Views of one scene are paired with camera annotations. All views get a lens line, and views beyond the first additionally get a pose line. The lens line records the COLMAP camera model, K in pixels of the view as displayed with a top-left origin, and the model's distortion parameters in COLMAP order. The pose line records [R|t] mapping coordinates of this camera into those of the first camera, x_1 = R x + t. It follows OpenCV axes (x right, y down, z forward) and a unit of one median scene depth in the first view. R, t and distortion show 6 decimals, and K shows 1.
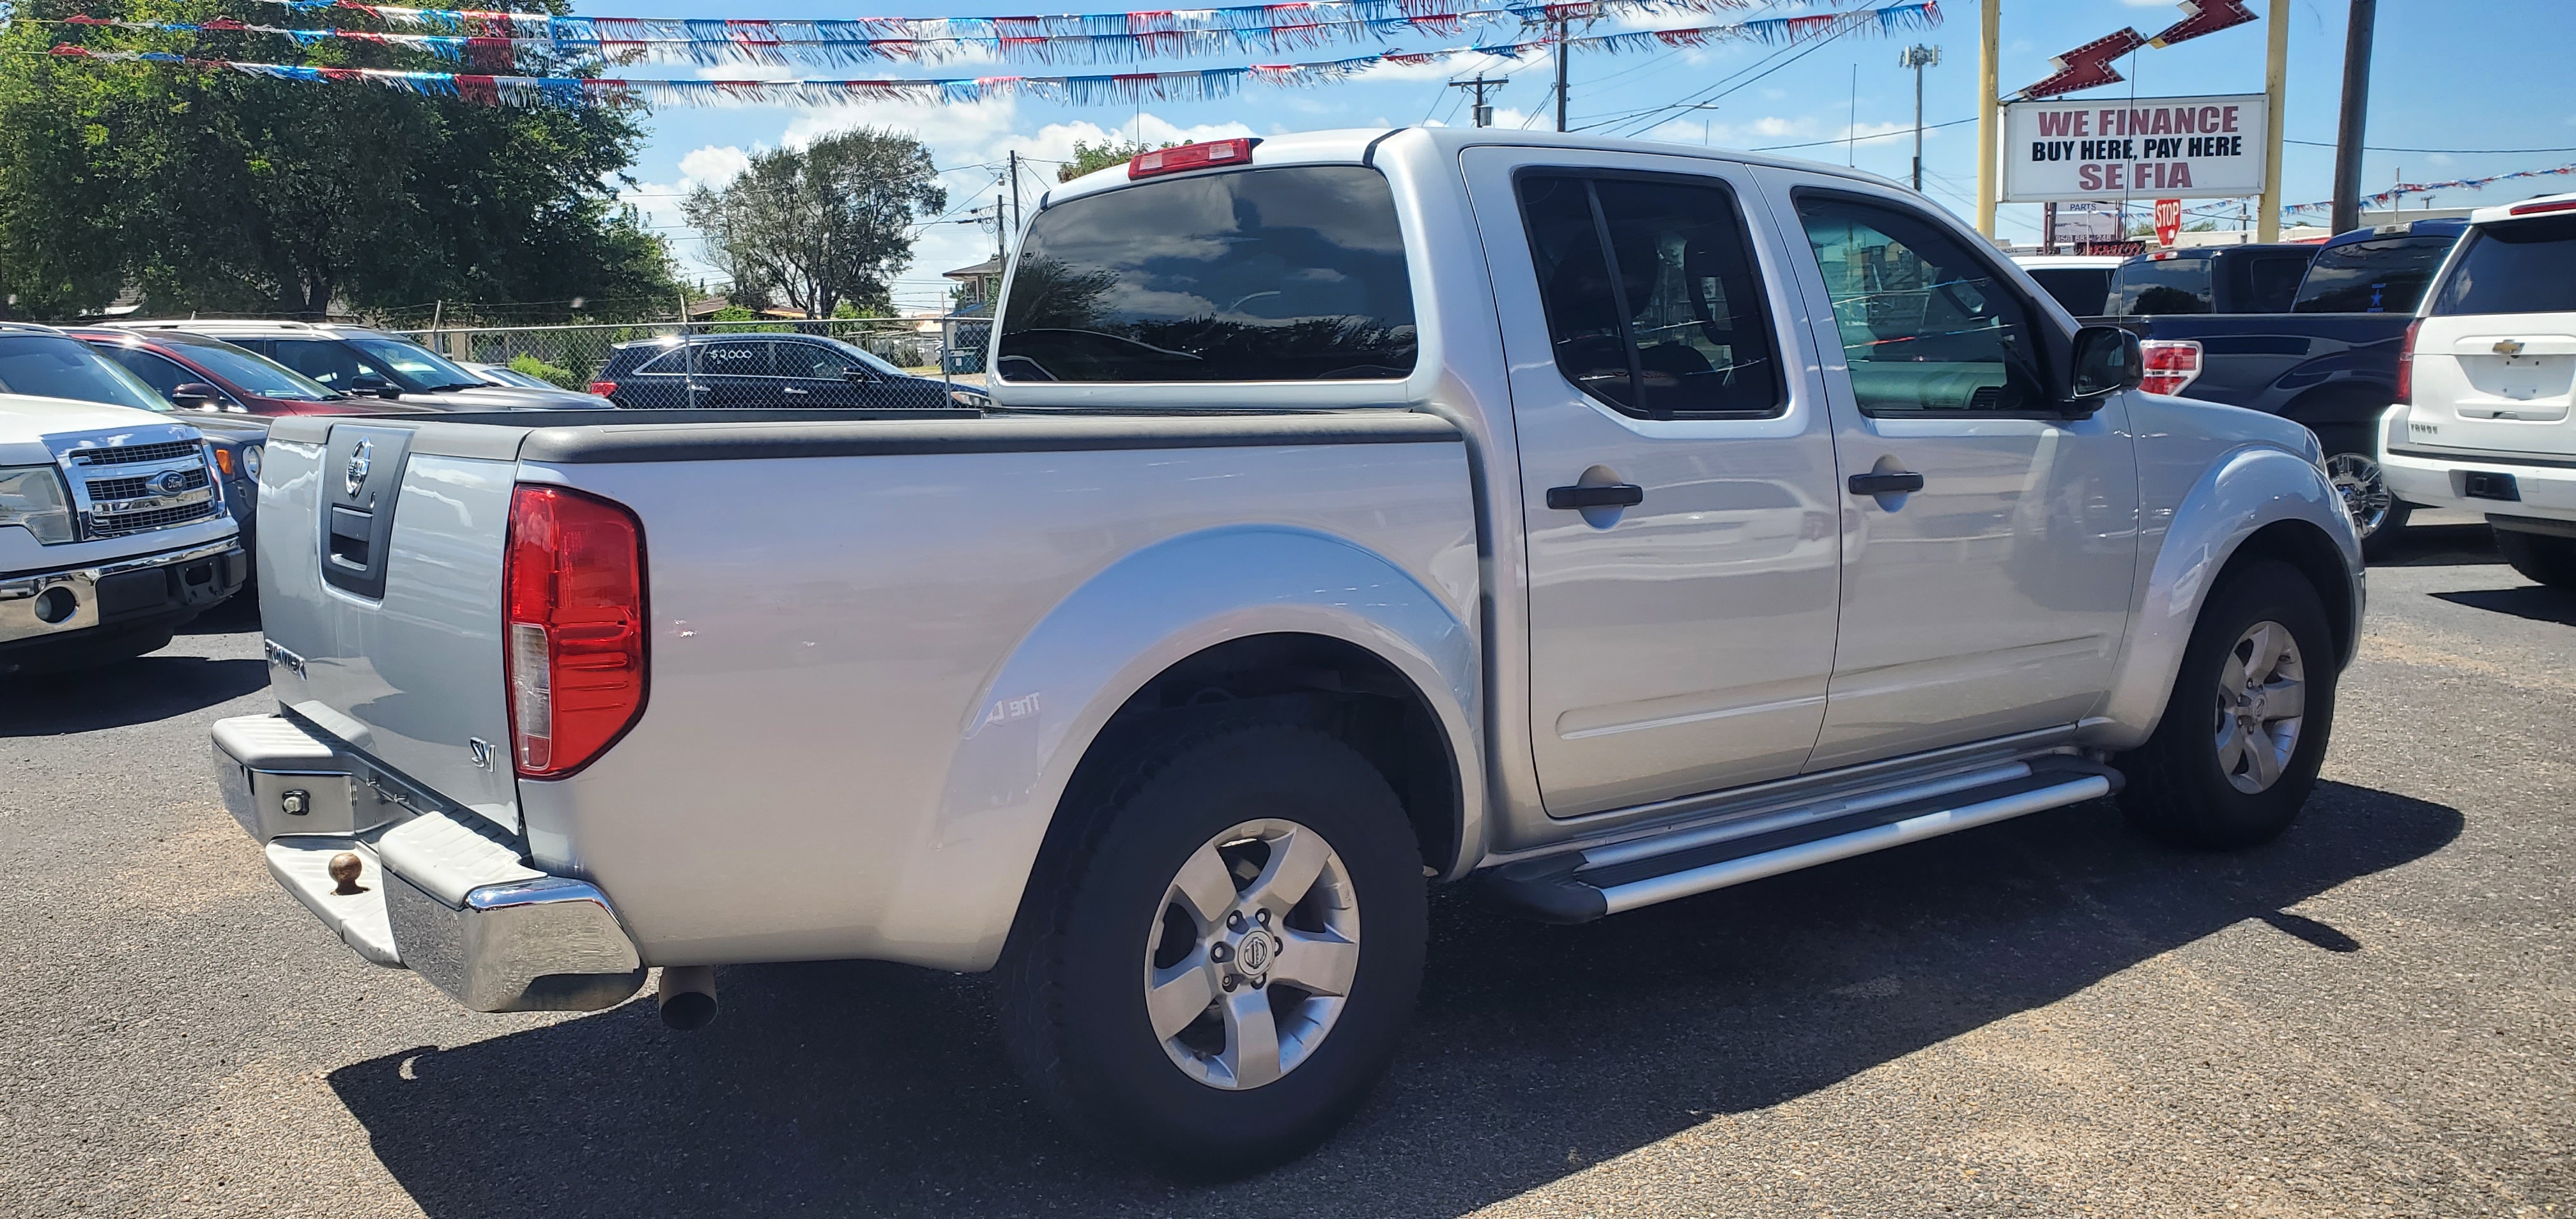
lens RADIAL K [[2066.3, 0, 1251.3], [0, 2066.3, 706.2], [0, 0, 1]] dist [0.008033, 0.023761]
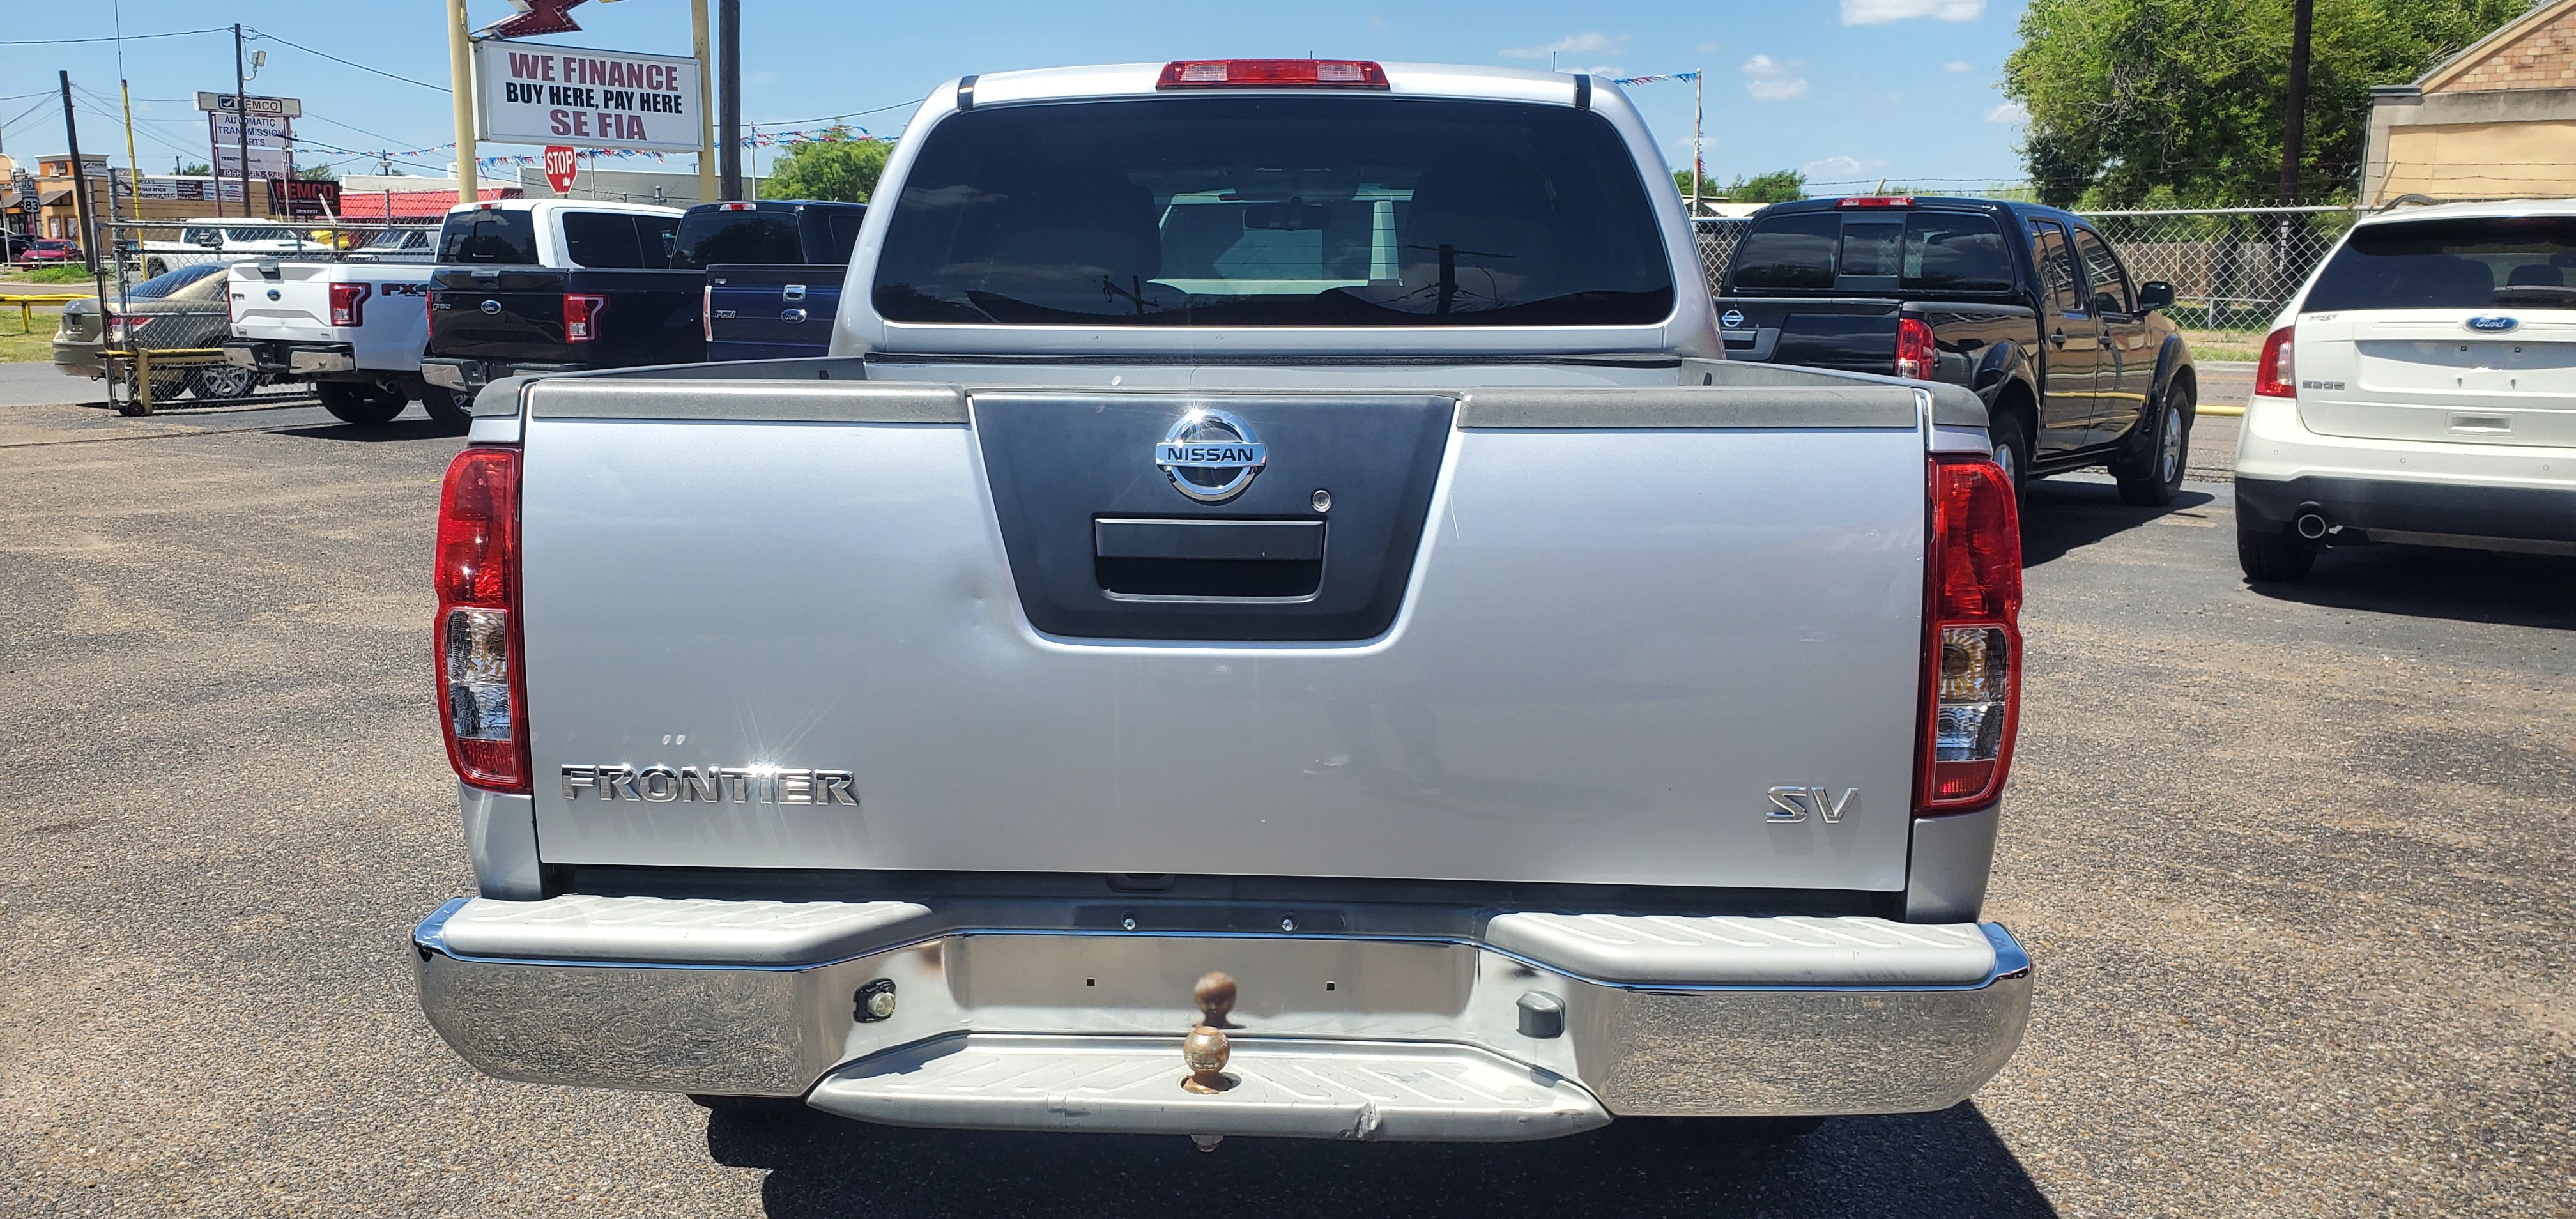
lens RADIAL K [[2066.3, 0, 1270.3], [0, 2066.3, 608.8], [0, 0, 1]] dist [0.008033, 0.023761]
pose [[0.647525, -0.099248, 0.755553, -0.157200], [0.113064, 0.993021, 0.033542, -0.014499], [-0.753610, 0.063707, 0.654228, 0.094057]]
